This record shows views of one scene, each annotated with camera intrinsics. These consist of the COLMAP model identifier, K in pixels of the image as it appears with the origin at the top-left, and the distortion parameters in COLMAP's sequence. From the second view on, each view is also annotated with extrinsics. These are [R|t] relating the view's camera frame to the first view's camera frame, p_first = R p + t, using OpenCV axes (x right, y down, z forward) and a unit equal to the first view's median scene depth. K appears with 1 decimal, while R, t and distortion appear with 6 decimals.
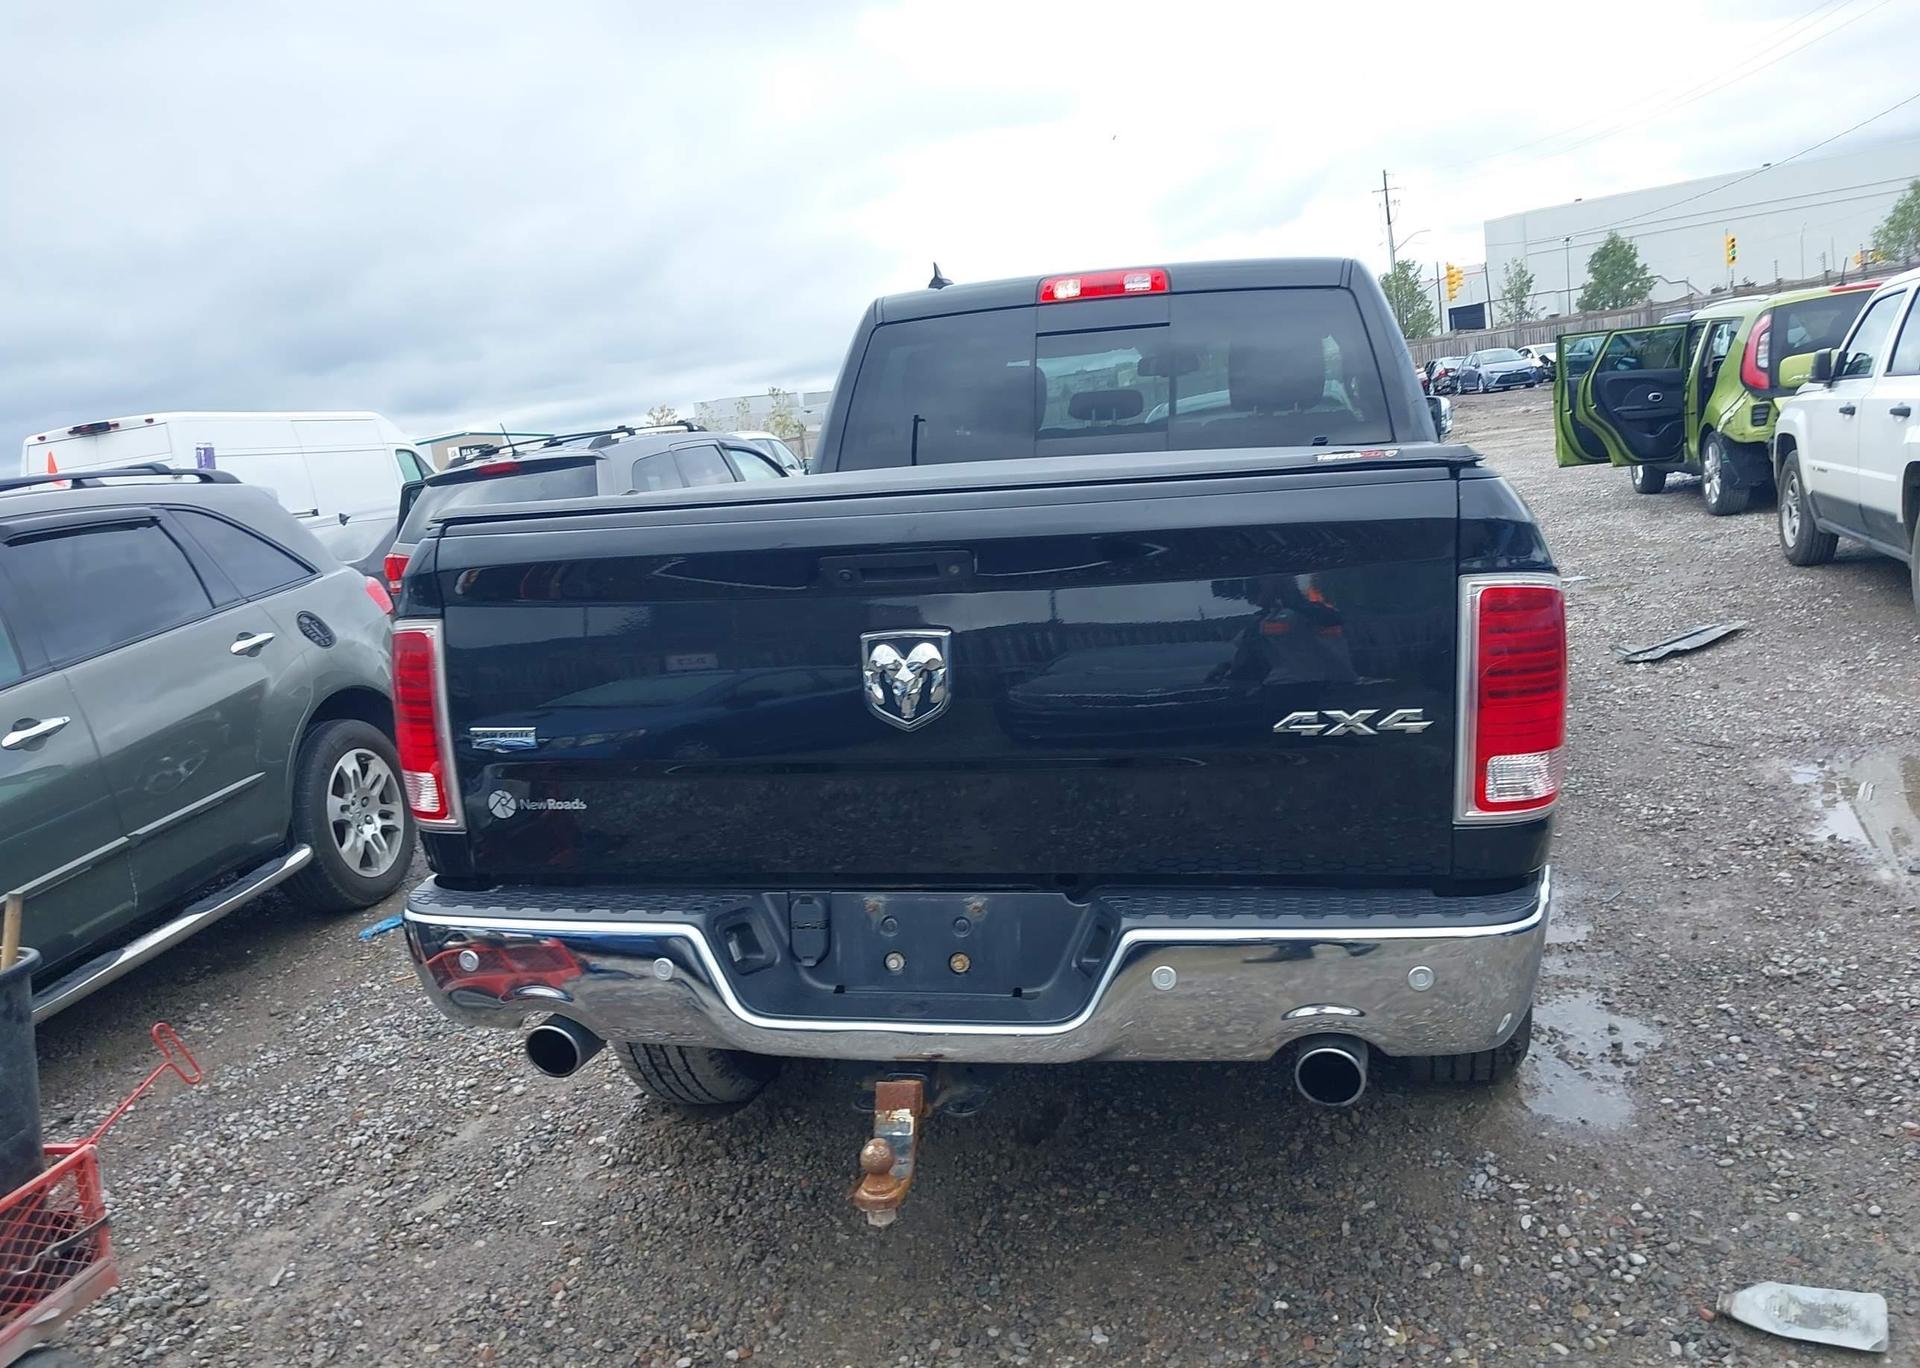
lens RADIAL K [[1521.6, 0, 906.7], [0, 1521.6, 687.6], [0, 0, 1]] dist [0.043196, -0.066095]
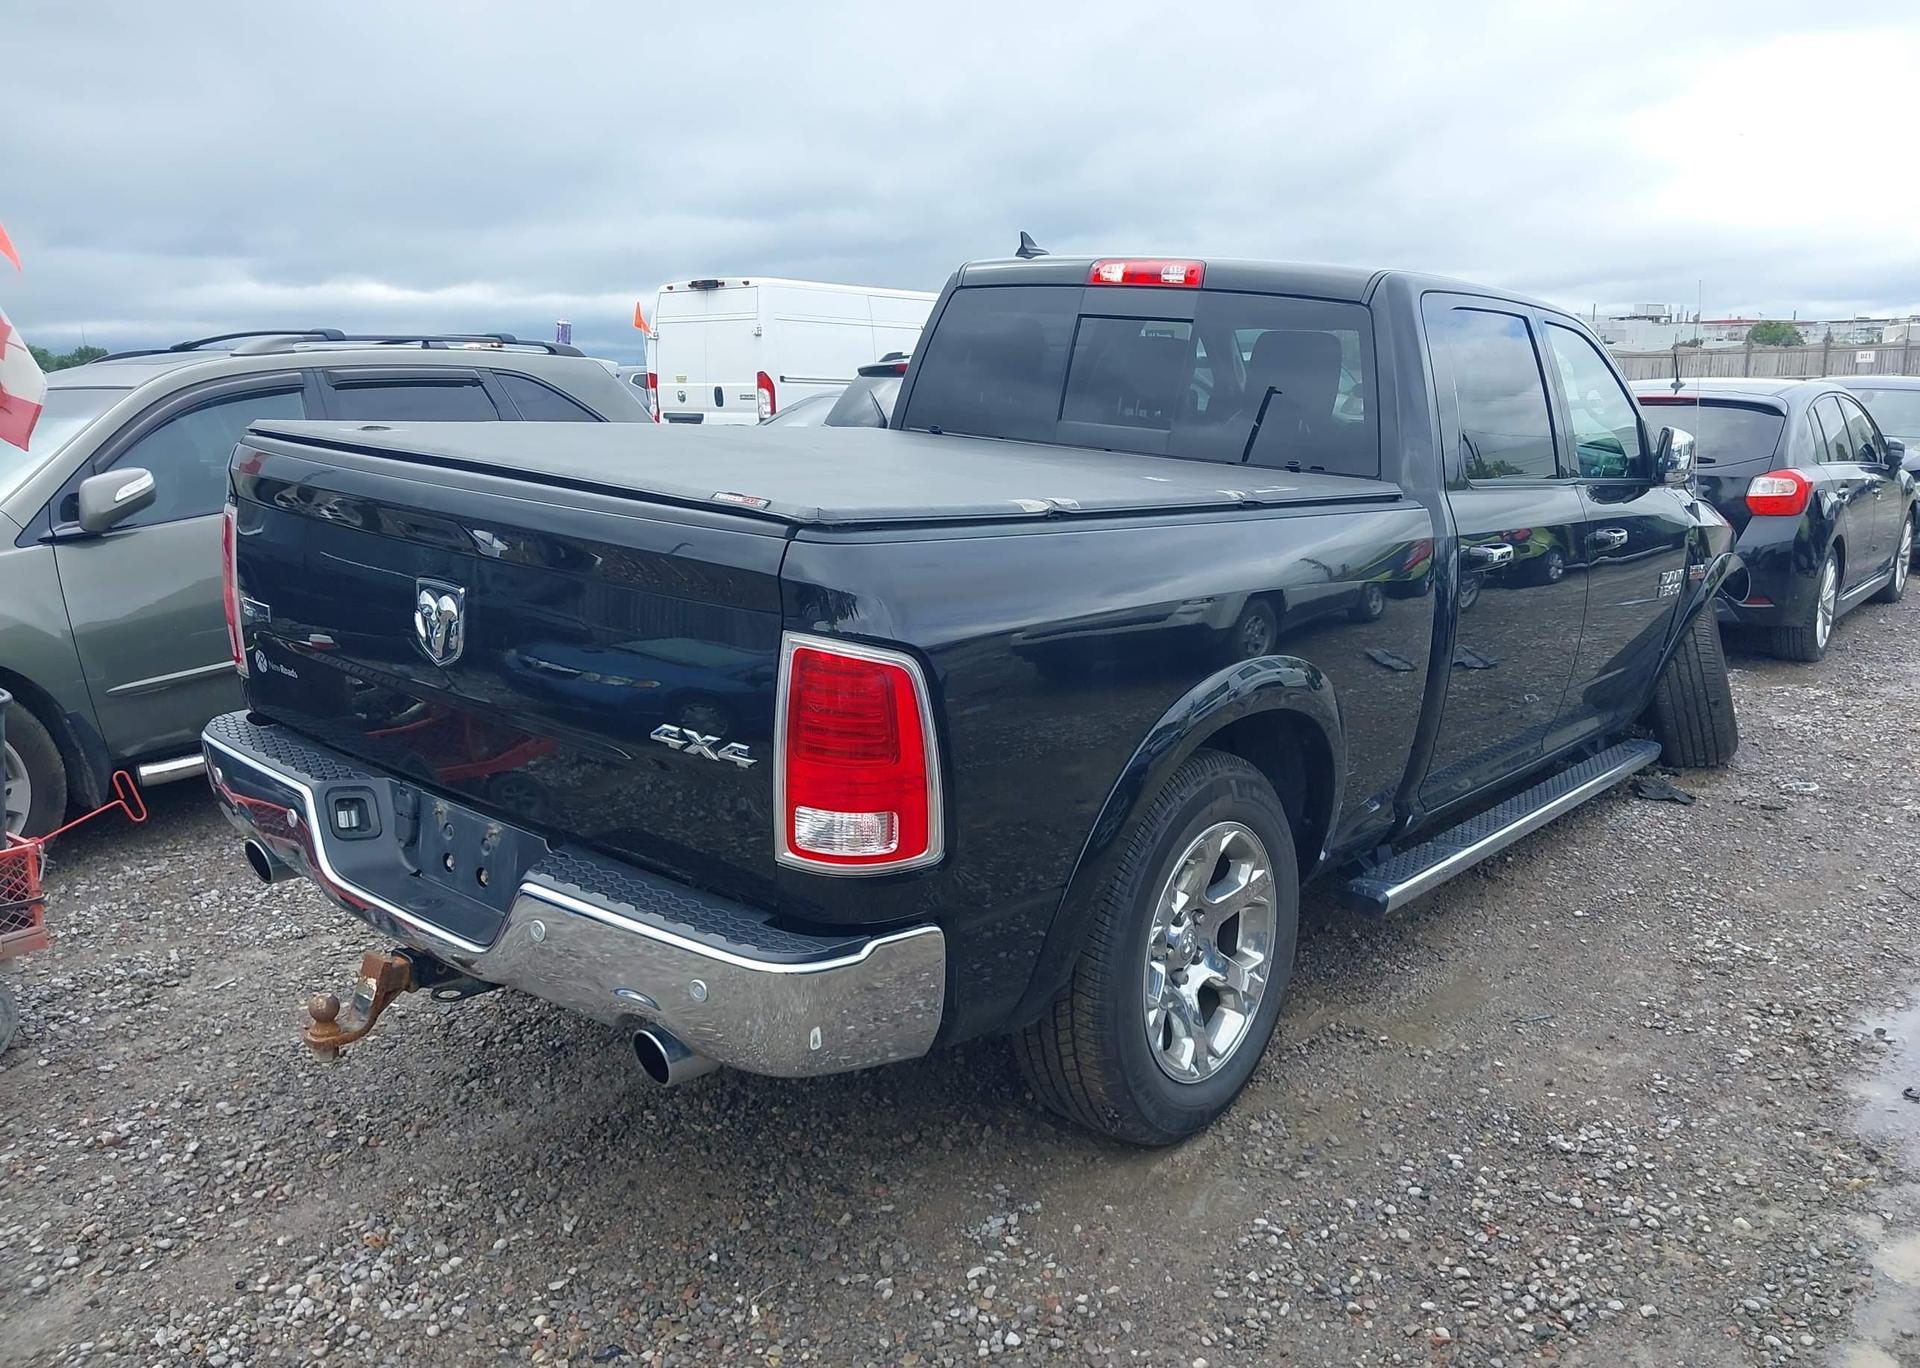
lens RADIAL K [[1493.6, 0, 919.8], [0, 1493.6, 665.9], [0, 0, 1]] dist [0.040829, -0.064090]
pose [[0.897168, 0.203040, -0.392256, 0.713014], [-0.179364, 0.979036, 0.096527, -0.137920], [0.403631, -0.016244, 0.914777, 0.088535]]
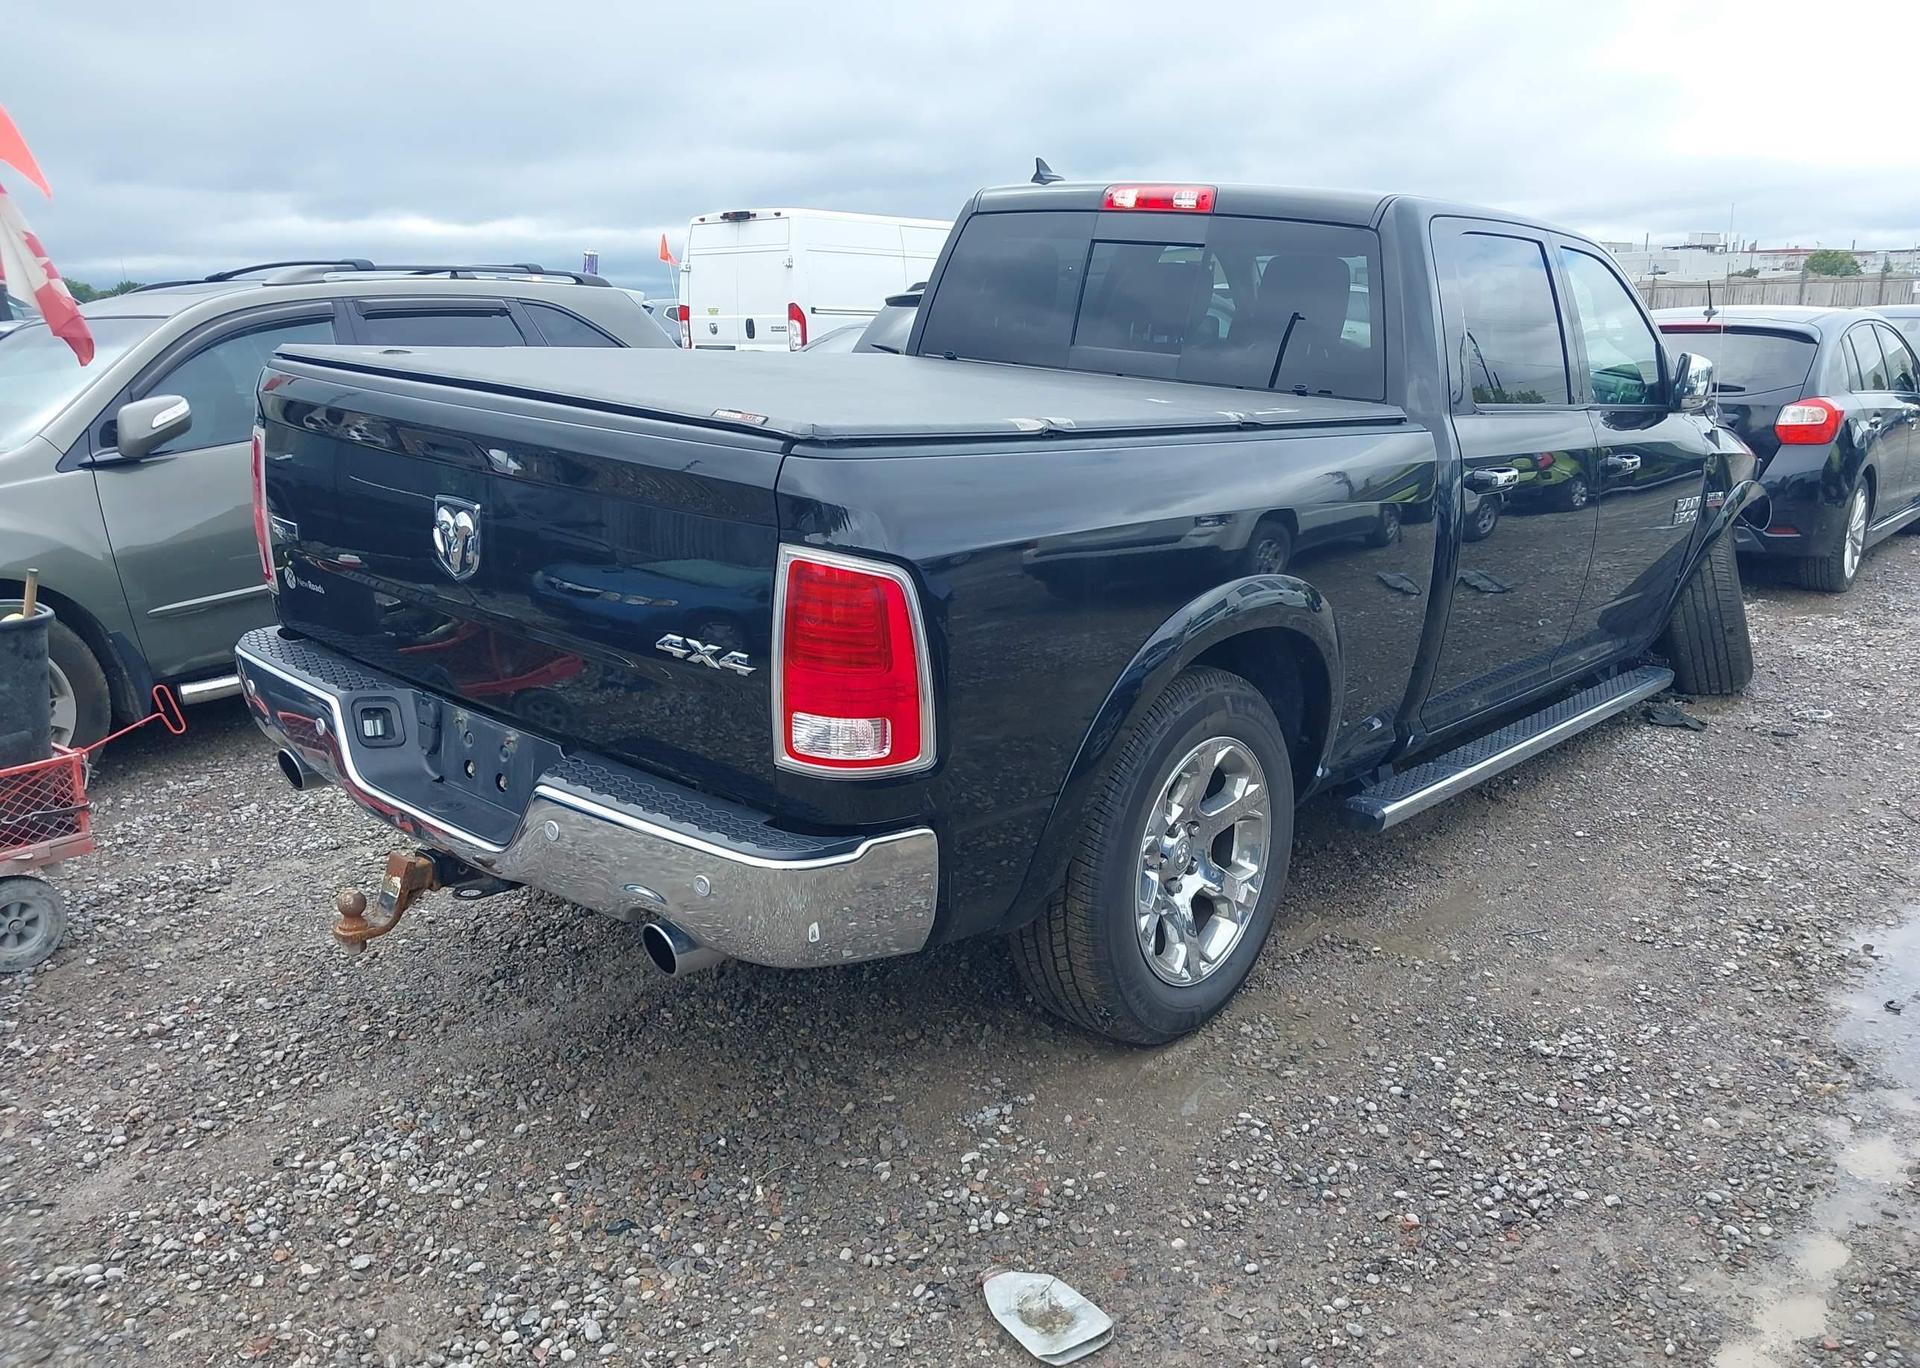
lens RADIAL K [[1493.6, 0, 919.8], [0, 1493.6, 665.9], [0, 0, 1]] dist [0.040829, -0.064090]
pose [[0.886533, 0.222929, -0.405415, 0.755654], [-0.179553, 0.973359, 0.142597, -0.131978], [0.426403, -0.053624, 0.902942, 0.066075]]
